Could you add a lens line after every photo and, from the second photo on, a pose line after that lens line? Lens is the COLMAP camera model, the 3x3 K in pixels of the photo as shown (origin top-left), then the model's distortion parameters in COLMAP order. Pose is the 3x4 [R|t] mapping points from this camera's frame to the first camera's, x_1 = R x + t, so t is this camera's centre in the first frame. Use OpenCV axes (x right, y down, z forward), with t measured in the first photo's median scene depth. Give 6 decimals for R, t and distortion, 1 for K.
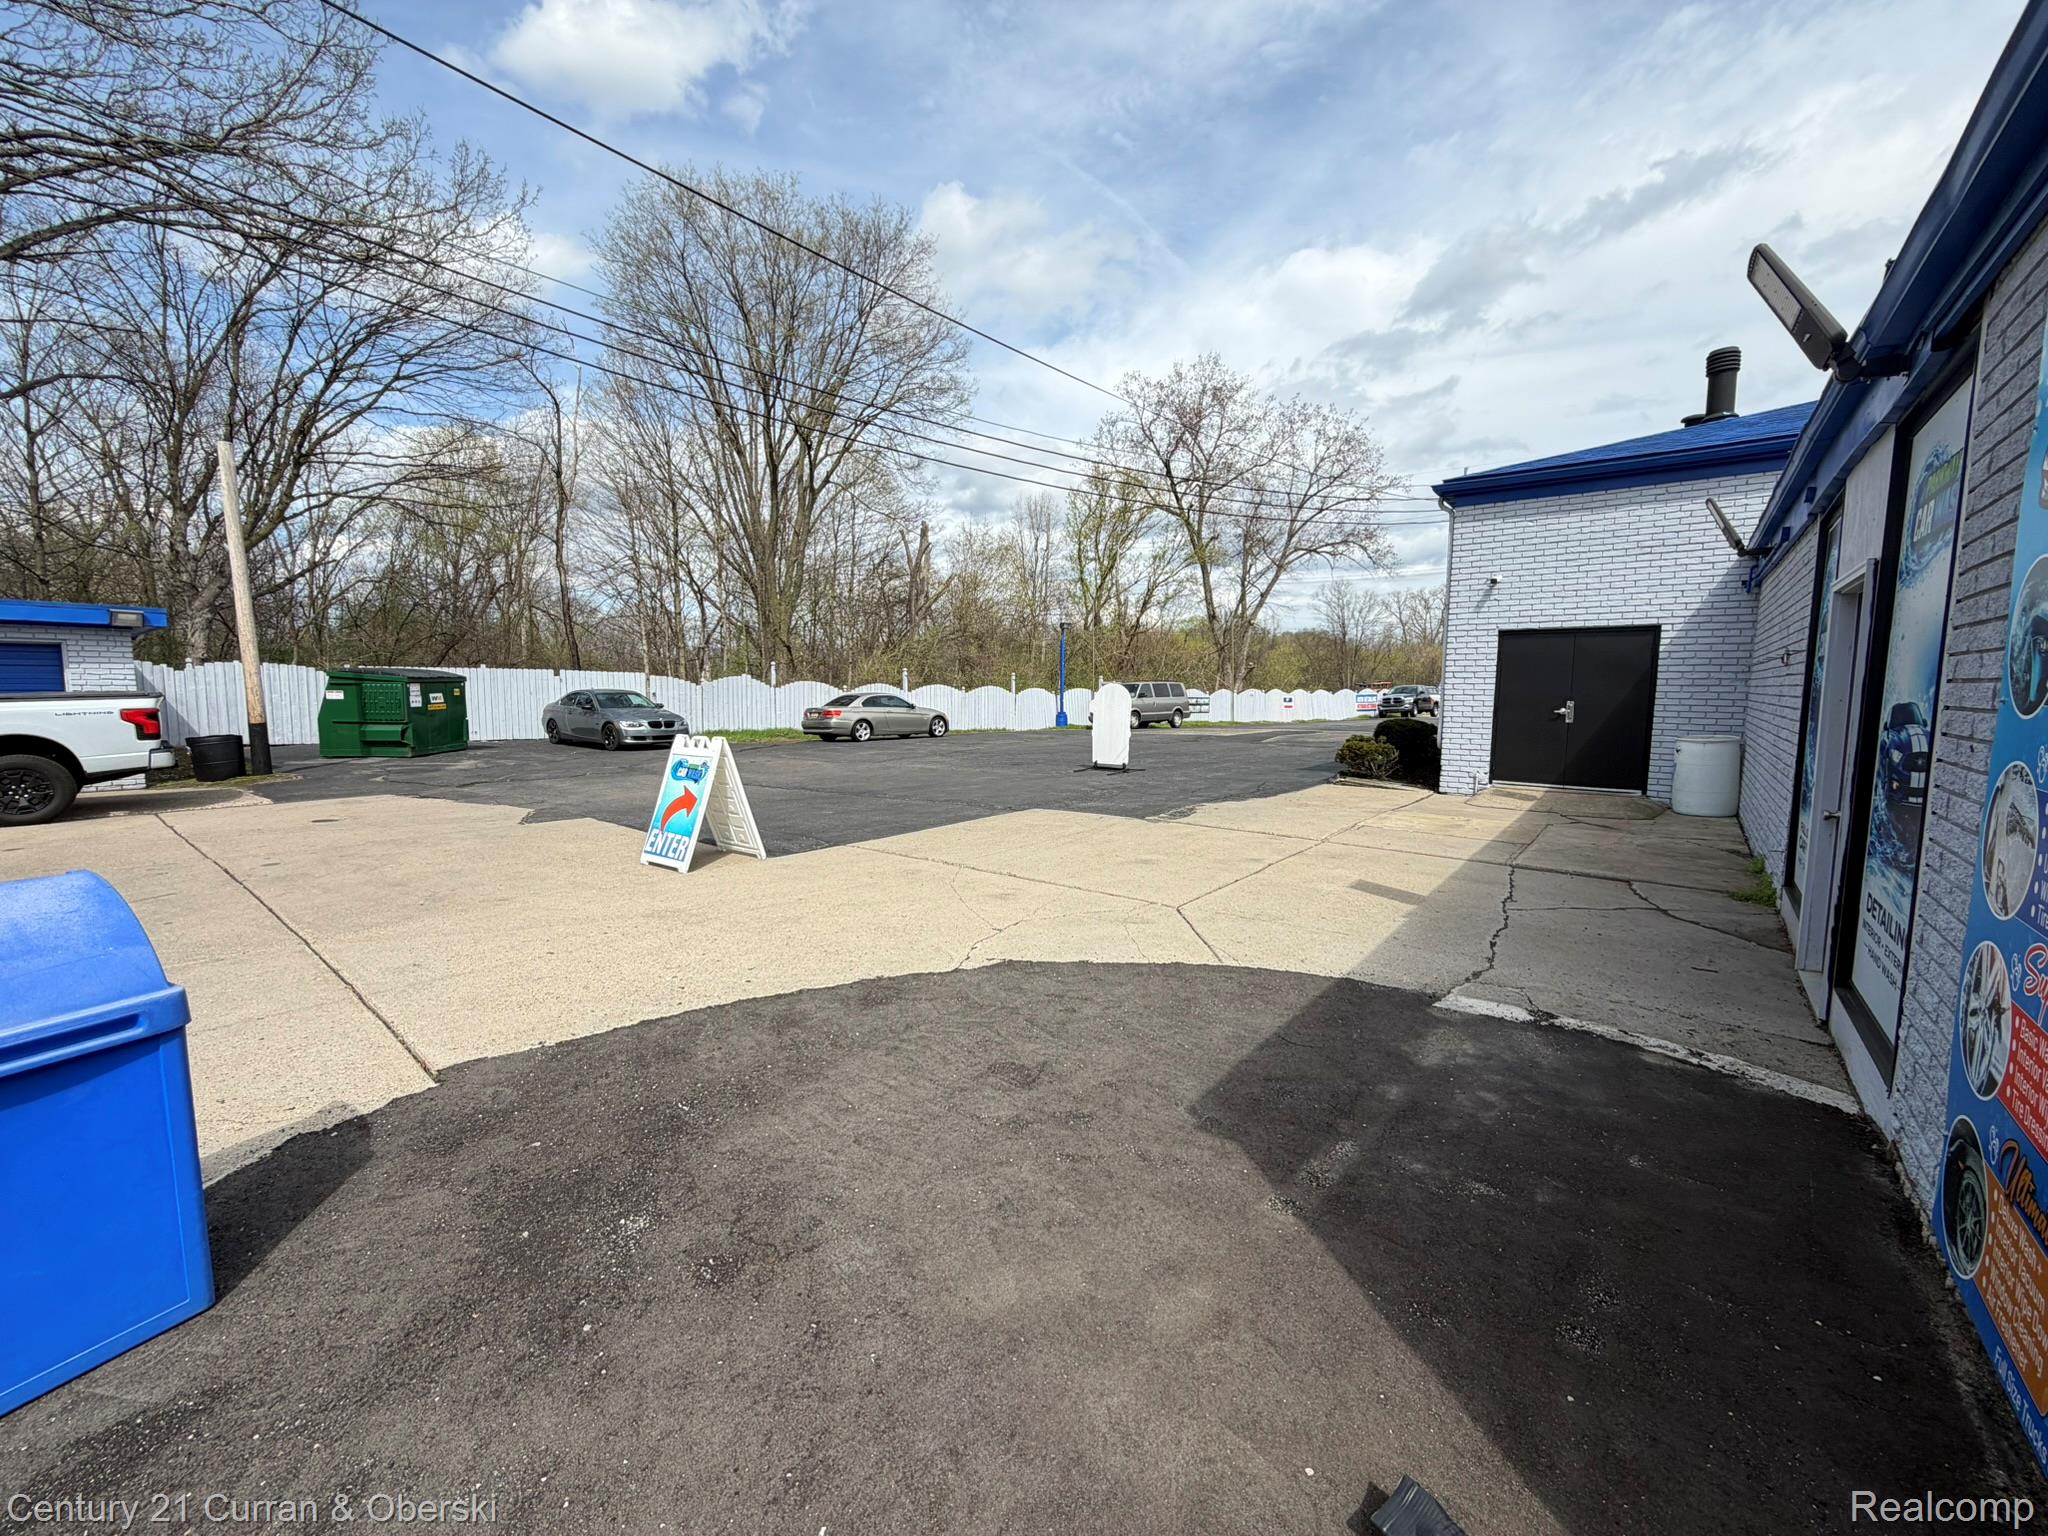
lens RADIAL K [[815.7, 0, 1020.9], [0, 815.7, 784.9], [0, 0, 1]] dist [0.001455, -0.000075]
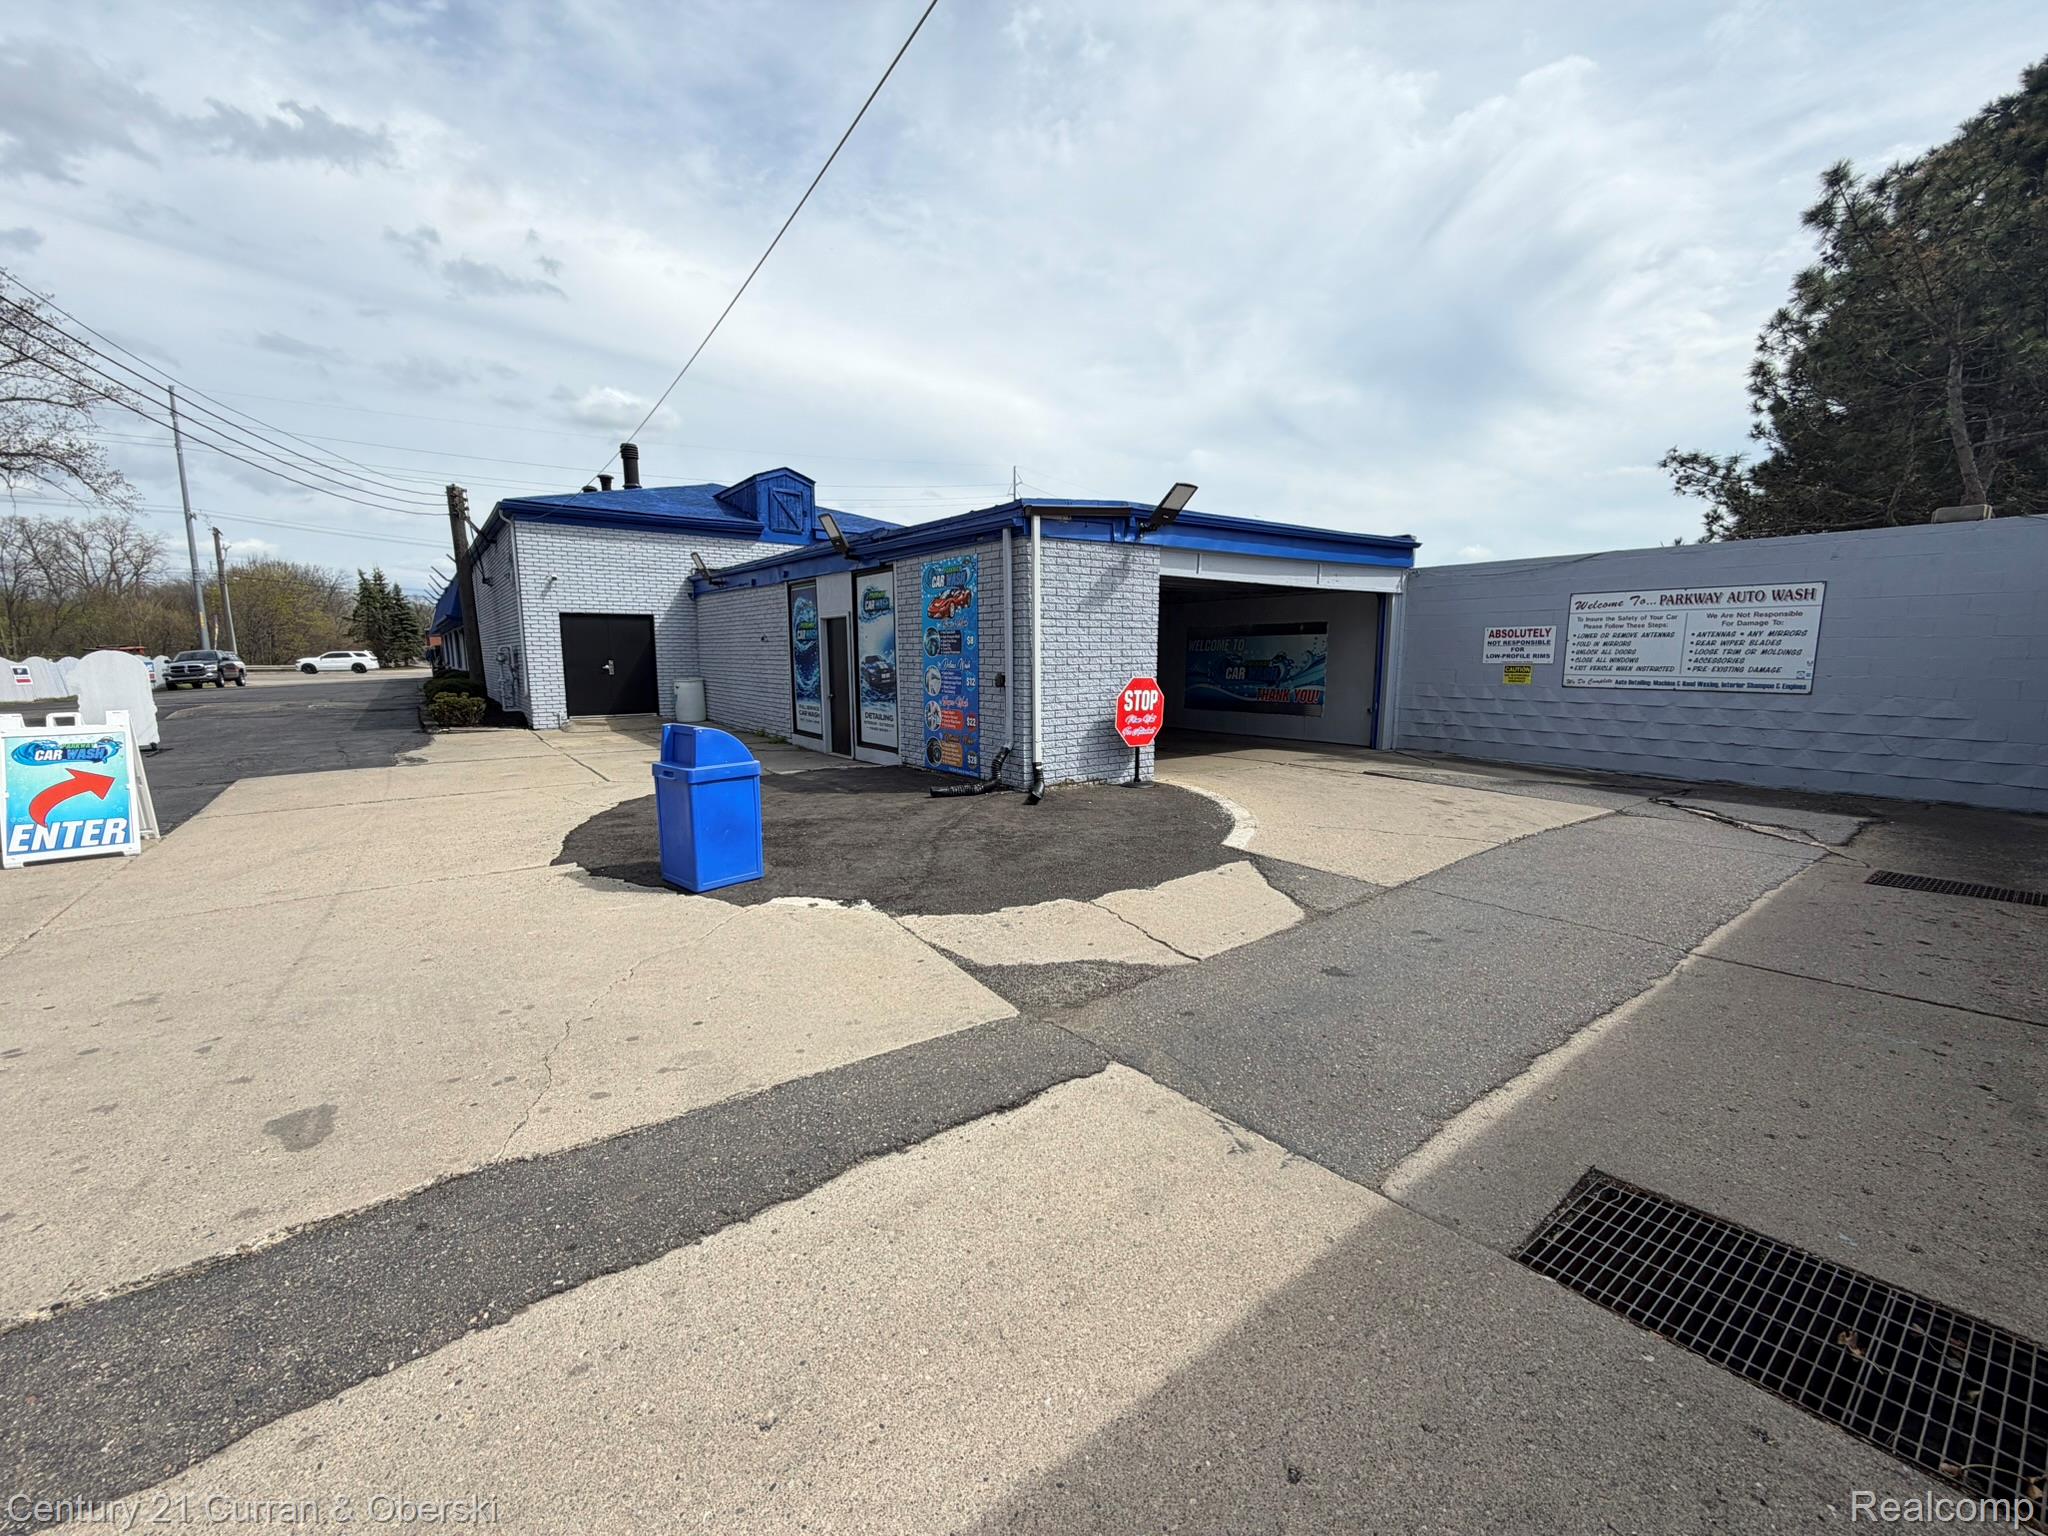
lens RADIAL K [[815.7, 0, 1029.4], [0, 815.7, 765.4], [0, 0, 1]] dist [0.001455, -0.000075]
pose [[0.234427, -0.139263, 0.962107, -0.627787], [0.120105, 0.986253, 0.113493, 0.013629], [-0.964686, 0.088948, 0.247931, -0.136594]]
